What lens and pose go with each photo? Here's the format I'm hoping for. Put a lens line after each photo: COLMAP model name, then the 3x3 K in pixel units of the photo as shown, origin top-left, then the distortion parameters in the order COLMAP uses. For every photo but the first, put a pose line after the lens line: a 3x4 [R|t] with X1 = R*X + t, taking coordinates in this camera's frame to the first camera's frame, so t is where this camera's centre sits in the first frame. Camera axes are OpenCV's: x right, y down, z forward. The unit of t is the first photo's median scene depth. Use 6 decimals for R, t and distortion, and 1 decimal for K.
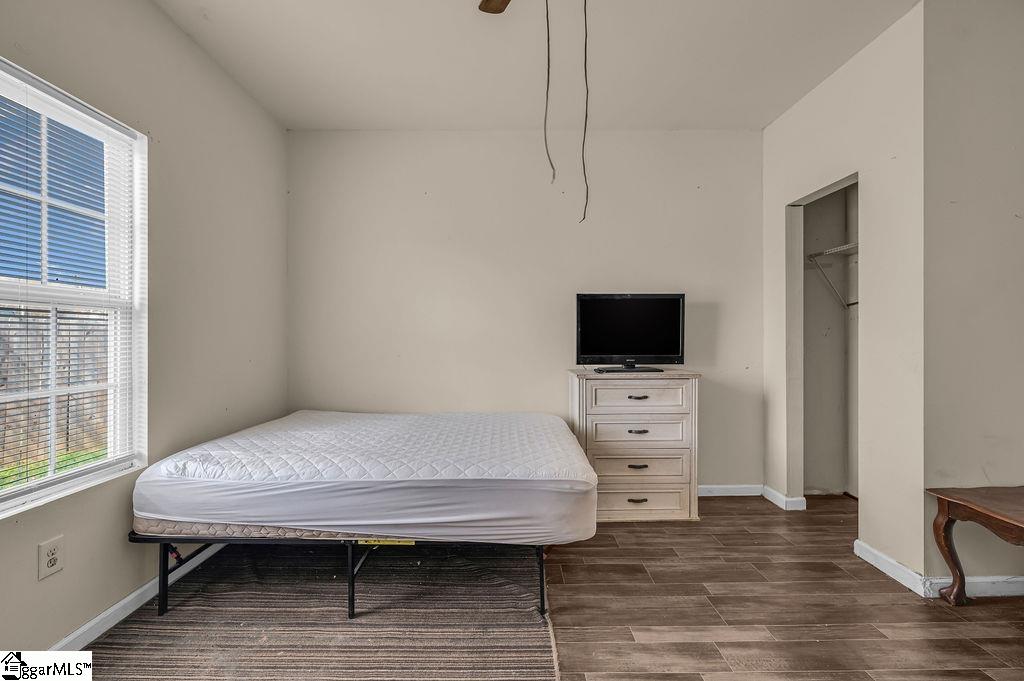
lens RADIAL K [[421.0, 0, 508.4], [0, 421.0, 332.2], [0, 0, 1]] dist [-0.002569, 0.001900]
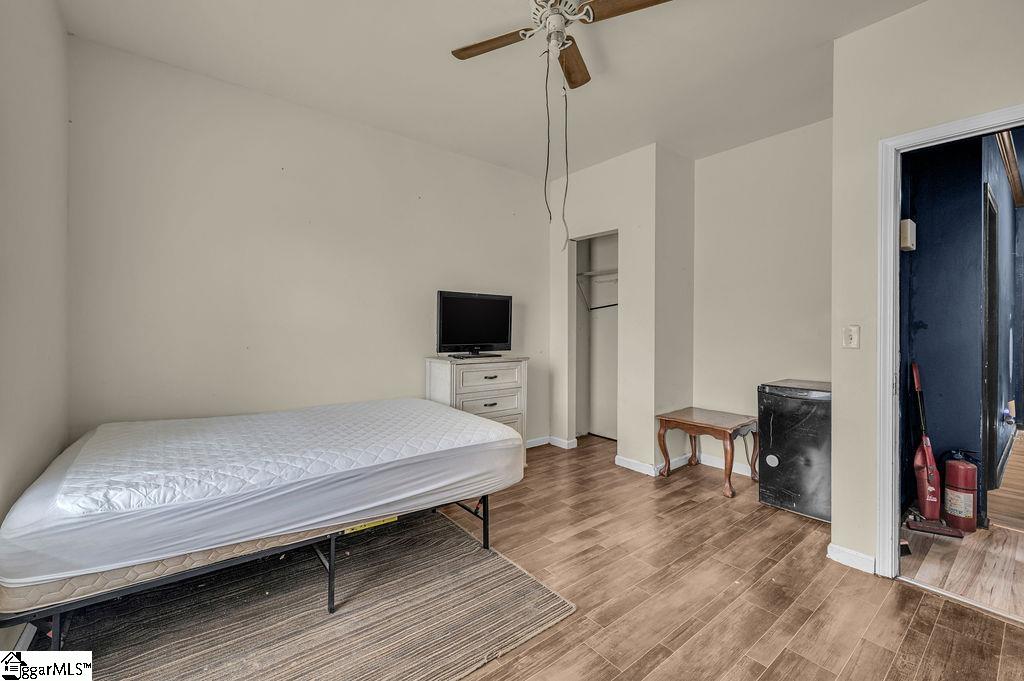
lens RADIAL K [[421.0, 0, 494.7], [0, 421.0, 330.5], [0, 0, 1]] dist [-0.002569, 0.001900]
pose [[0.799059, 0.005558, 0.601227, -0.626792], [-0.014004, 0.999858, 0.009370, 0.005628], [-0.601090, -0.015907, 0.799023, -0.003929]]
